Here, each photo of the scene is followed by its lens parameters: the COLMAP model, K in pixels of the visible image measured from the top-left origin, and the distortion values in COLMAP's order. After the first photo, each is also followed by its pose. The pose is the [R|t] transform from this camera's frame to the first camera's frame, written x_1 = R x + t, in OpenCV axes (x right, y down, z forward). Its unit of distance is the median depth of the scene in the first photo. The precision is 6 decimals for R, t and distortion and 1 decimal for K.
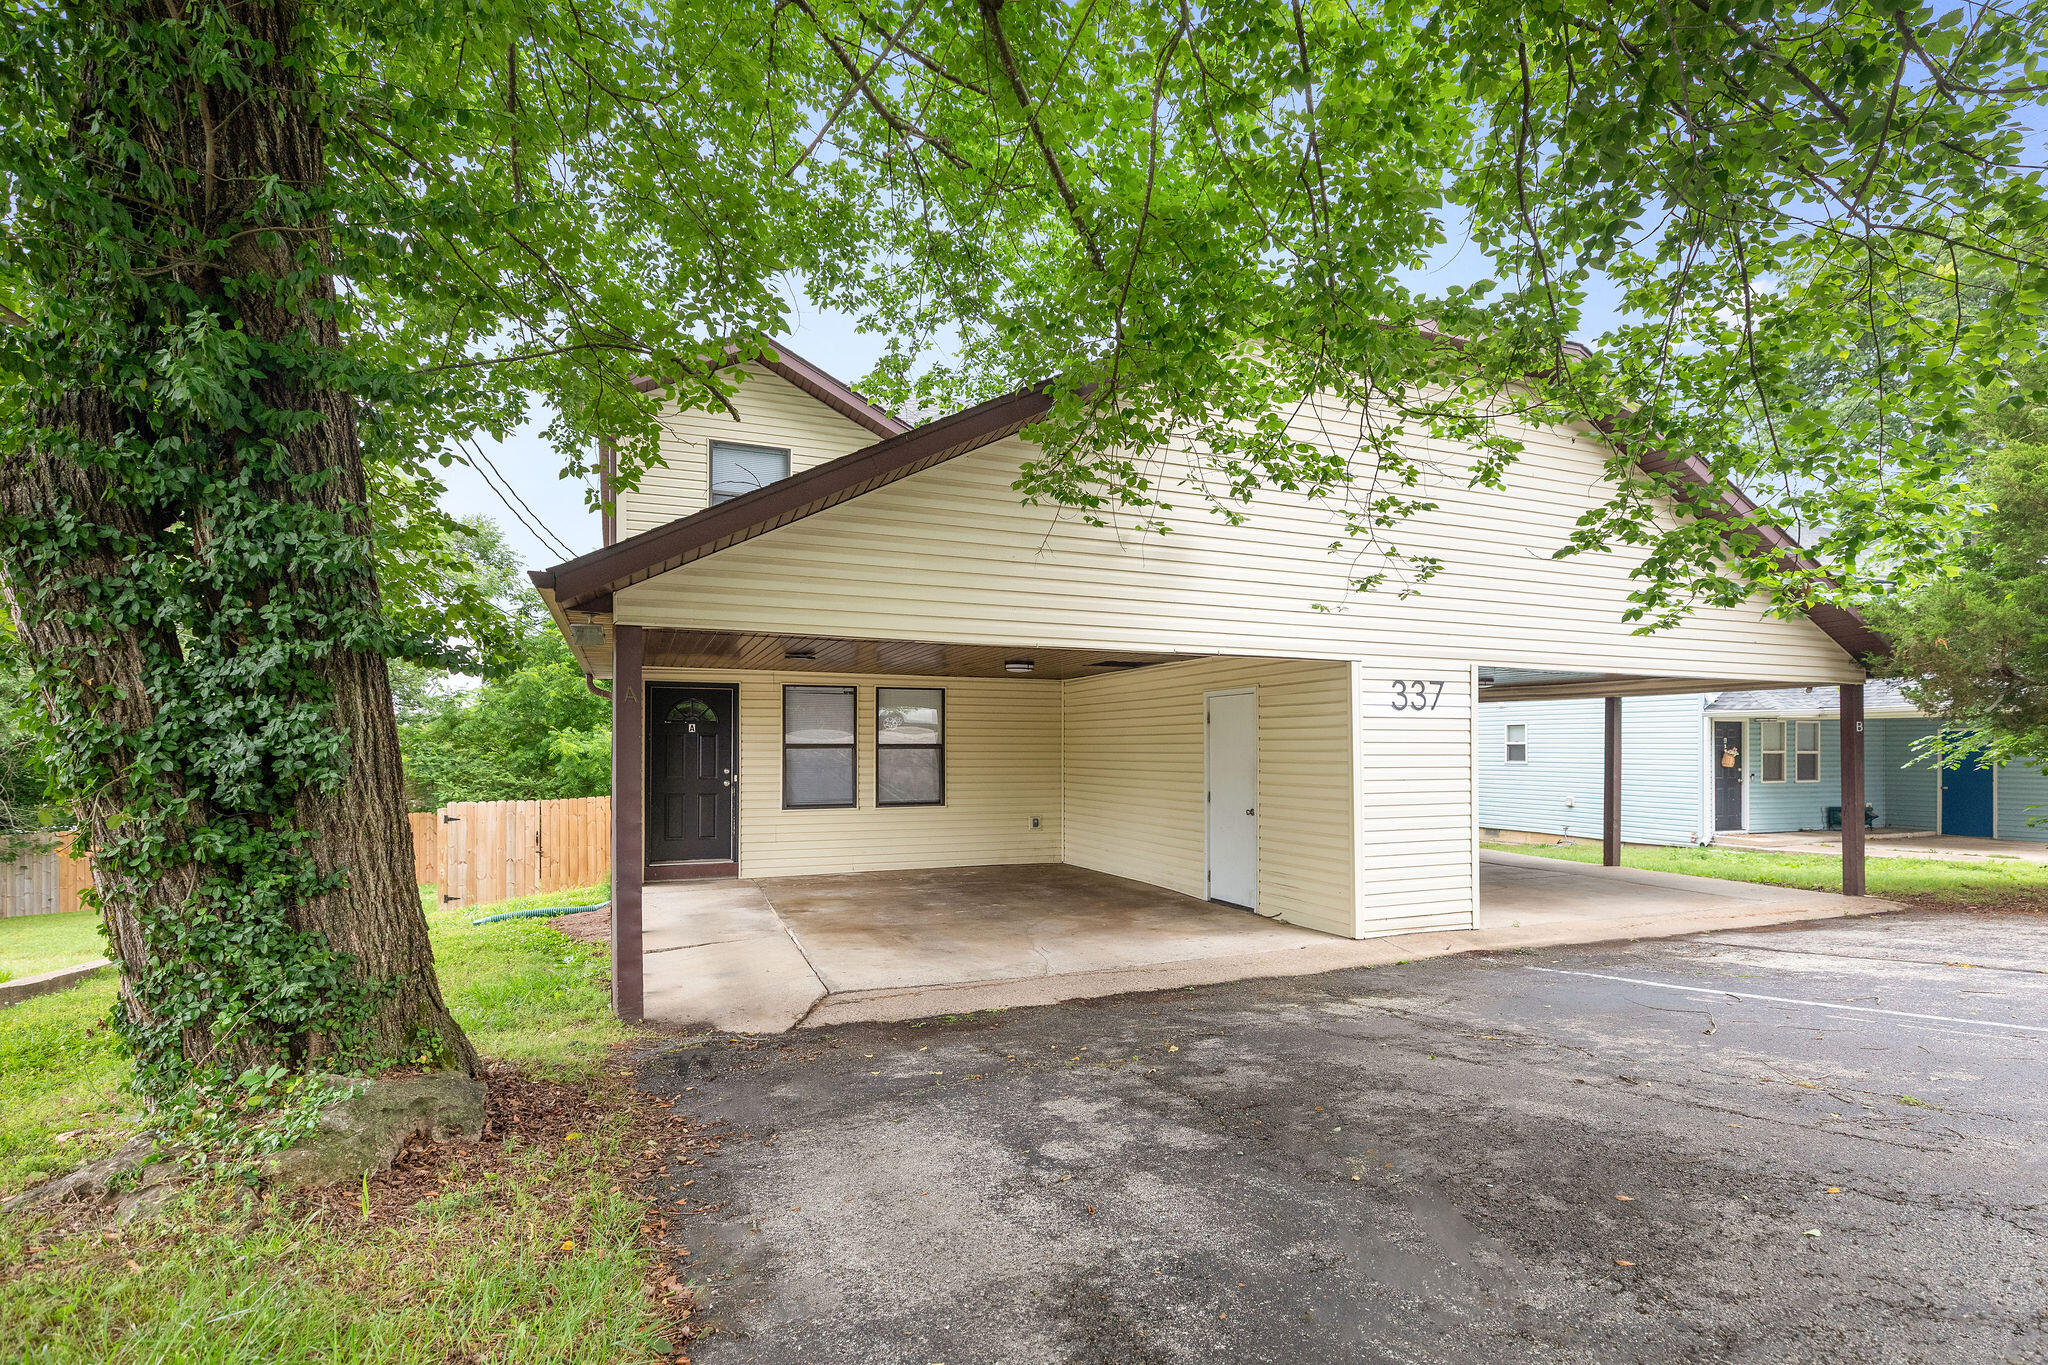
lens RADIAL K [[1001.6, 0, 1052.7], [0, 1001.6, 743.9], [0, 0, 1]] dist [0.007282, -0.000841]
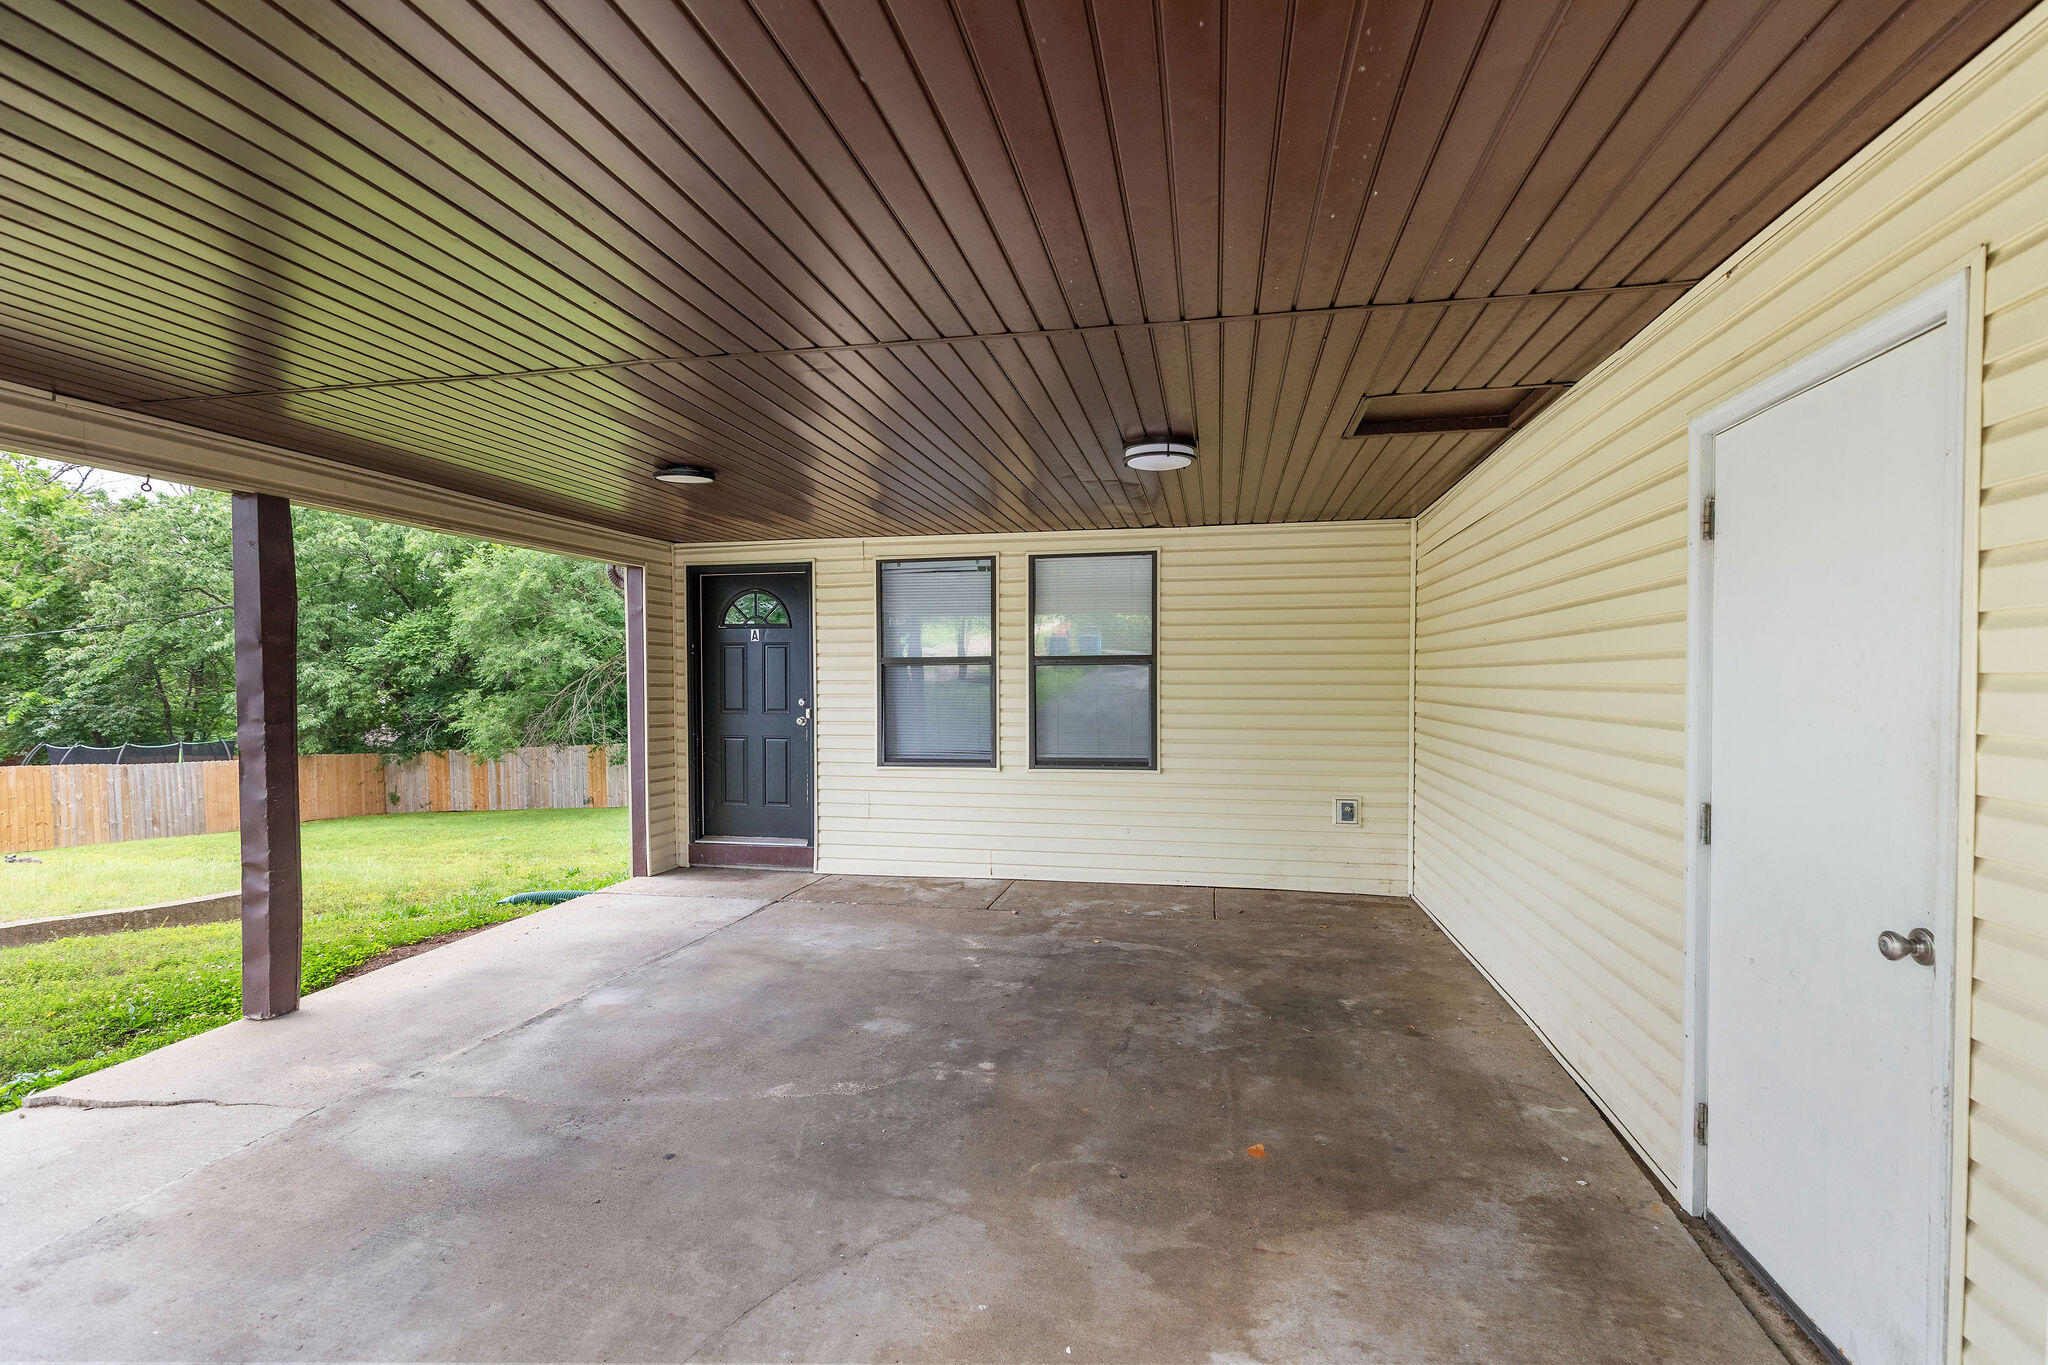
lens RADIAL K [[931.1, 0, 1019.4], [0, 931.1, 693.0], [0, 0, 1]] dist [0.003594, 0.000325]
pose [[0.821736, 0.004135, -0.569854, 0.272238], [0.009270, 0.999744, 0.020621, 0.022920], [0.569793, -0.022228, 0.821487, 1.289348]]
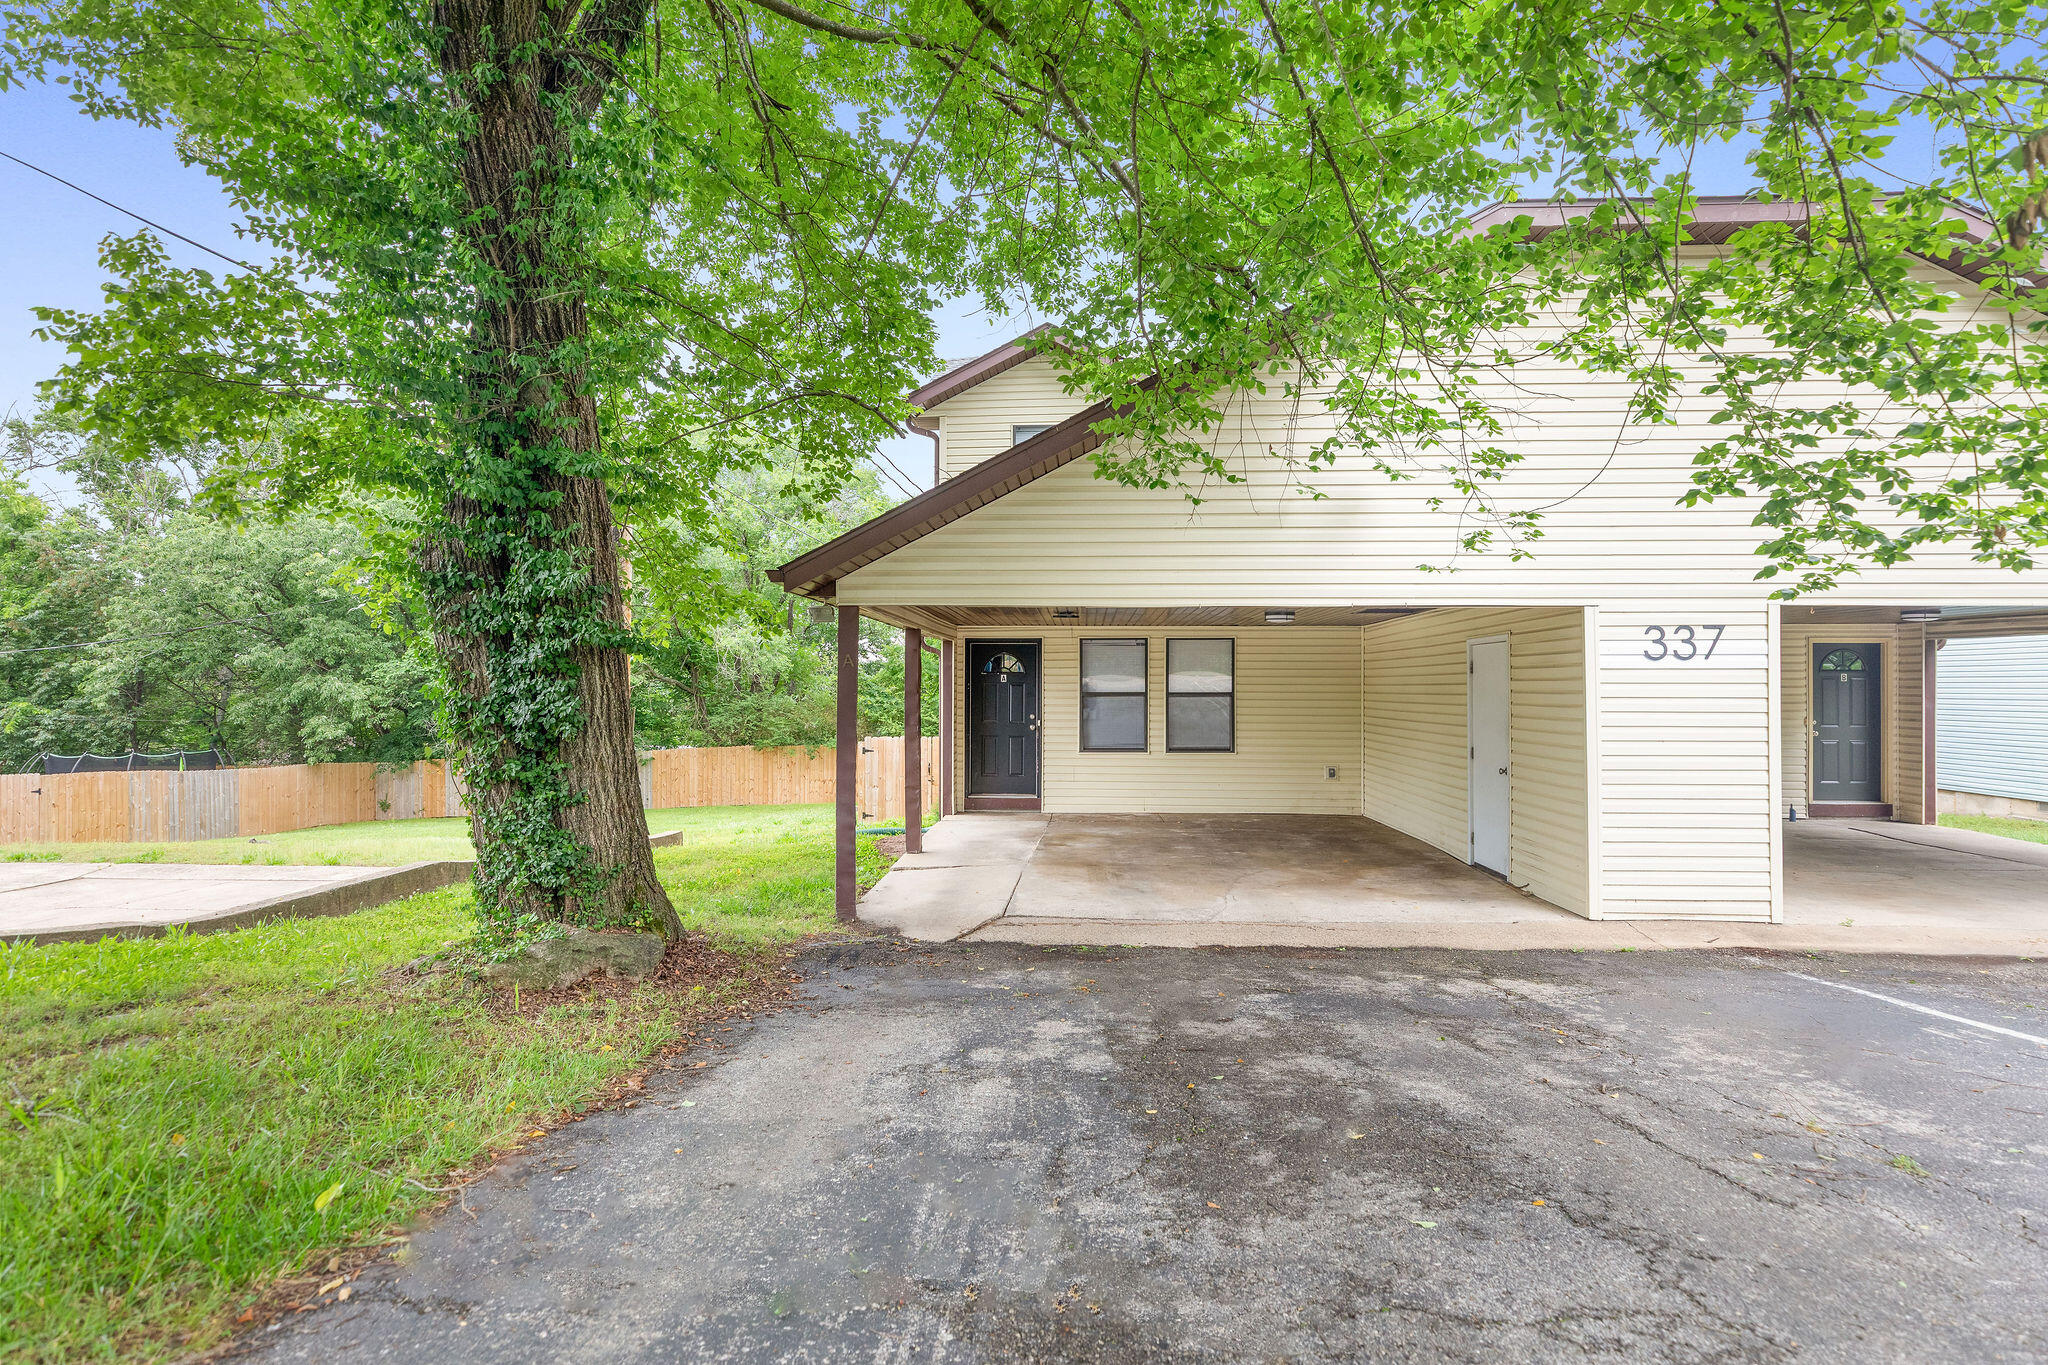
lens RADIAL K [[1001.1, 0, 1018.1], [0, 1001.1, 675.6], [0, 0, 1]] dist [-0.002459, 0.000663]
pose [[0.893666, -0.004858, -0.448707, 0.360517], [0.001547, 0.999969, -0.007746, -0.021868], [0.448731, 0.006228, 0.893645, -0.030217]]
